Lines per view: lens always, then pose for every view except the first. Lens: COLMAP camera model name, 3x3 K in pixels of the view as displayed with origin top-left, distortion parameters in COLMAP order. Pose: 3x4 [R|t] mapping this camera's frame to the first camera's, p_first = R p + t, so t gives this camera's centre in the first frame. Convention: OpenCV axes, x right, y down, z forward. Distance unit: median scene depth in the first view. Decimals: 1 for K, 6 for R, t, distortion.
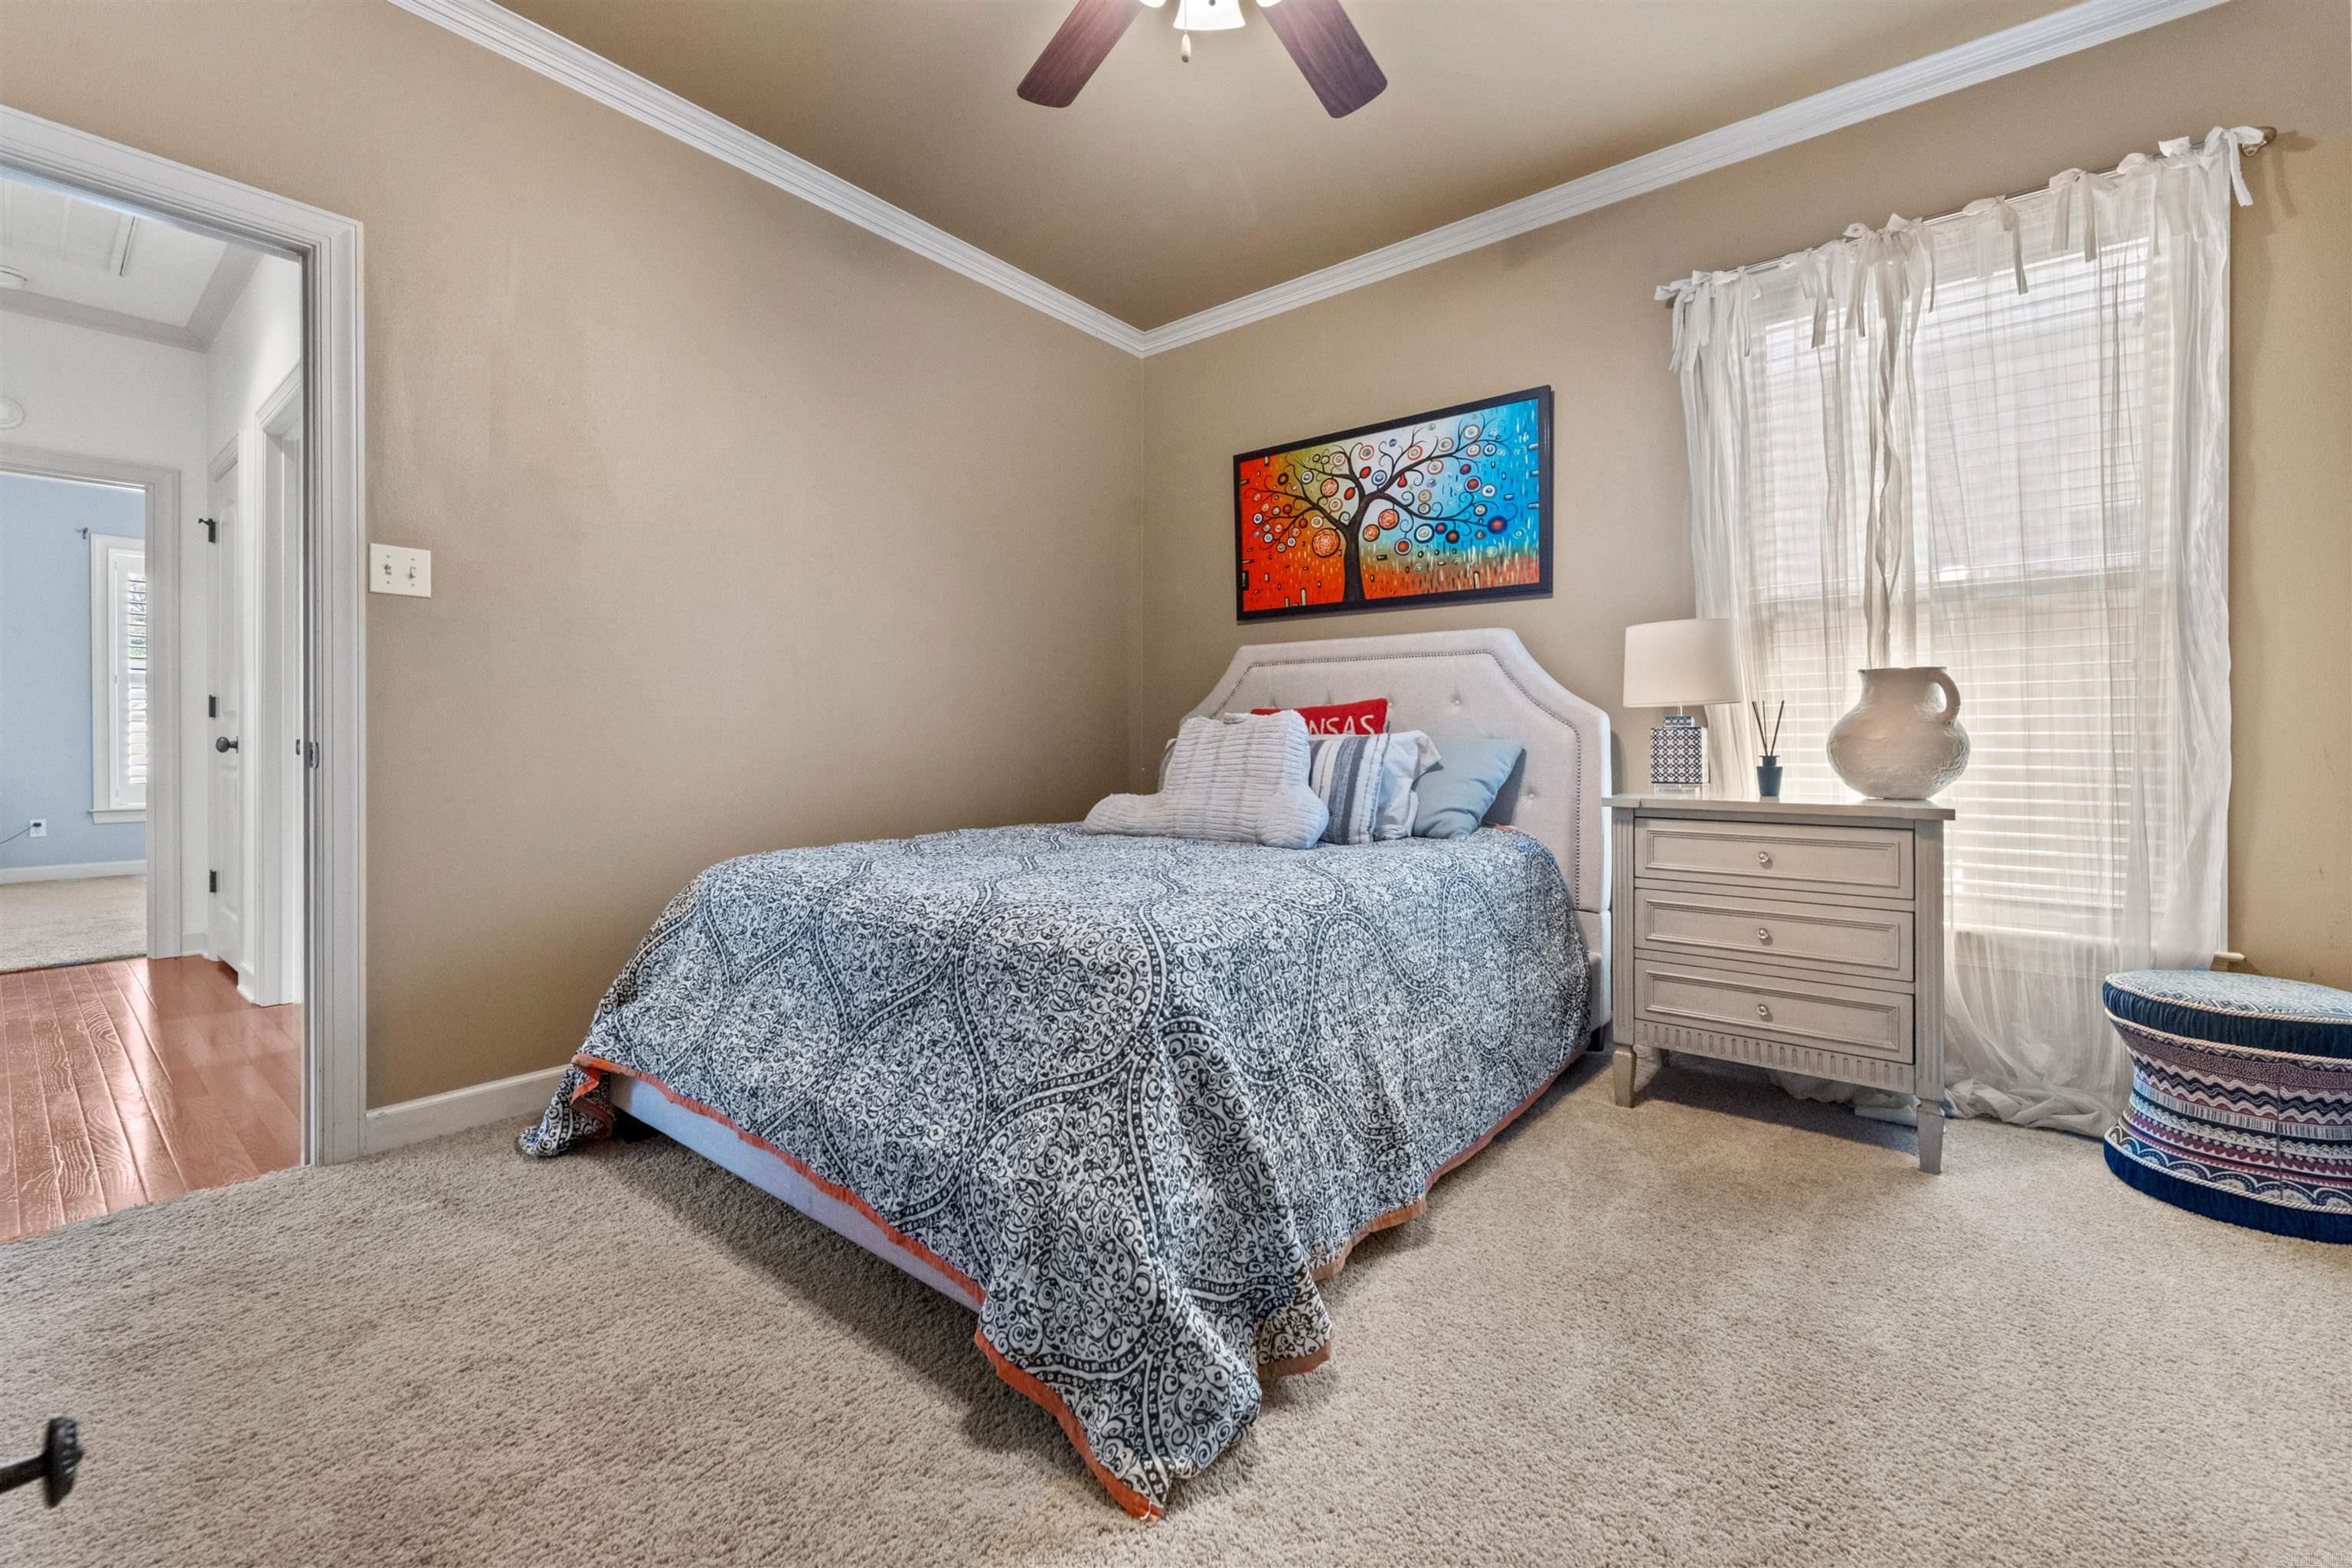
lens RADIAL K [[950.8, 0, 1181.7], [0, 950.8, 745.5], [0, 0, 1]] dist [-0.000362, -0.000012]
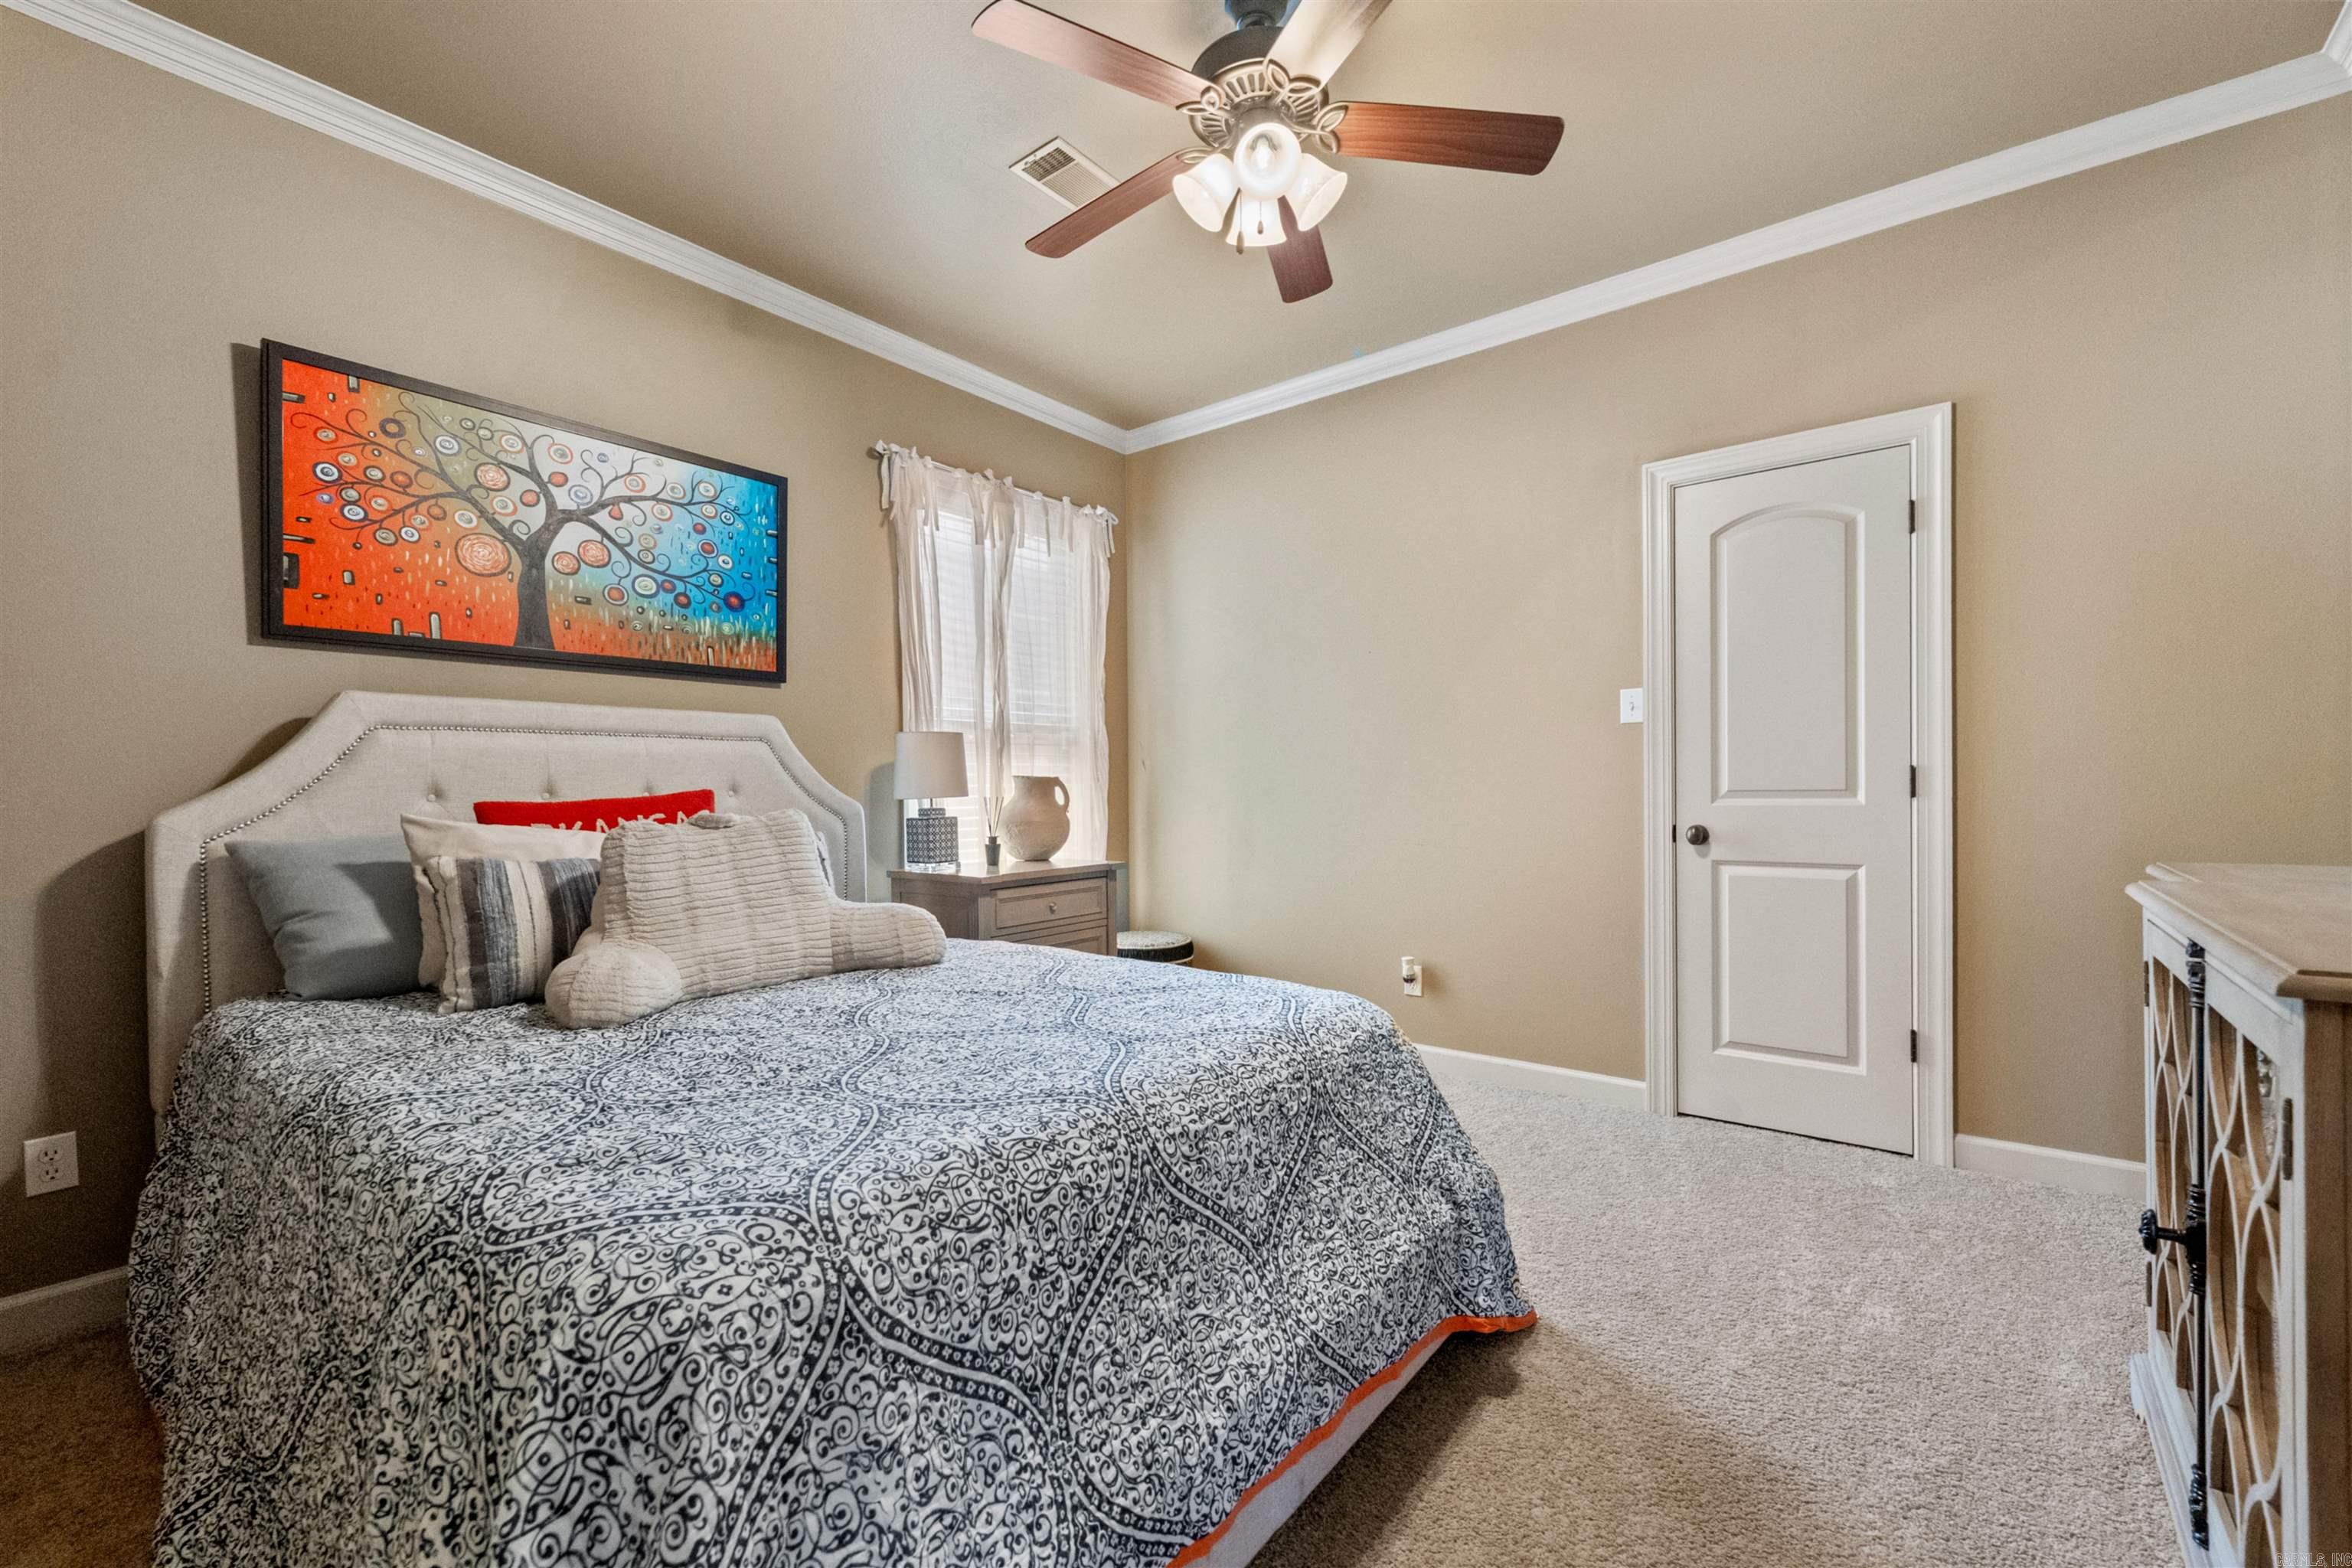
lens RADIAL K [[968.6, 0, 1176.0], [0, 968.6, 784.0], [0, 0, 1]] dist [0.000931, 0.000118]
pose [[-0.003118, 0.004877, 0.999983, -0.604894], [0.015949, 0.999861, -0.004827, -0.041710], [-0.999868, 0.015934, -0.003195, 0.565145]]
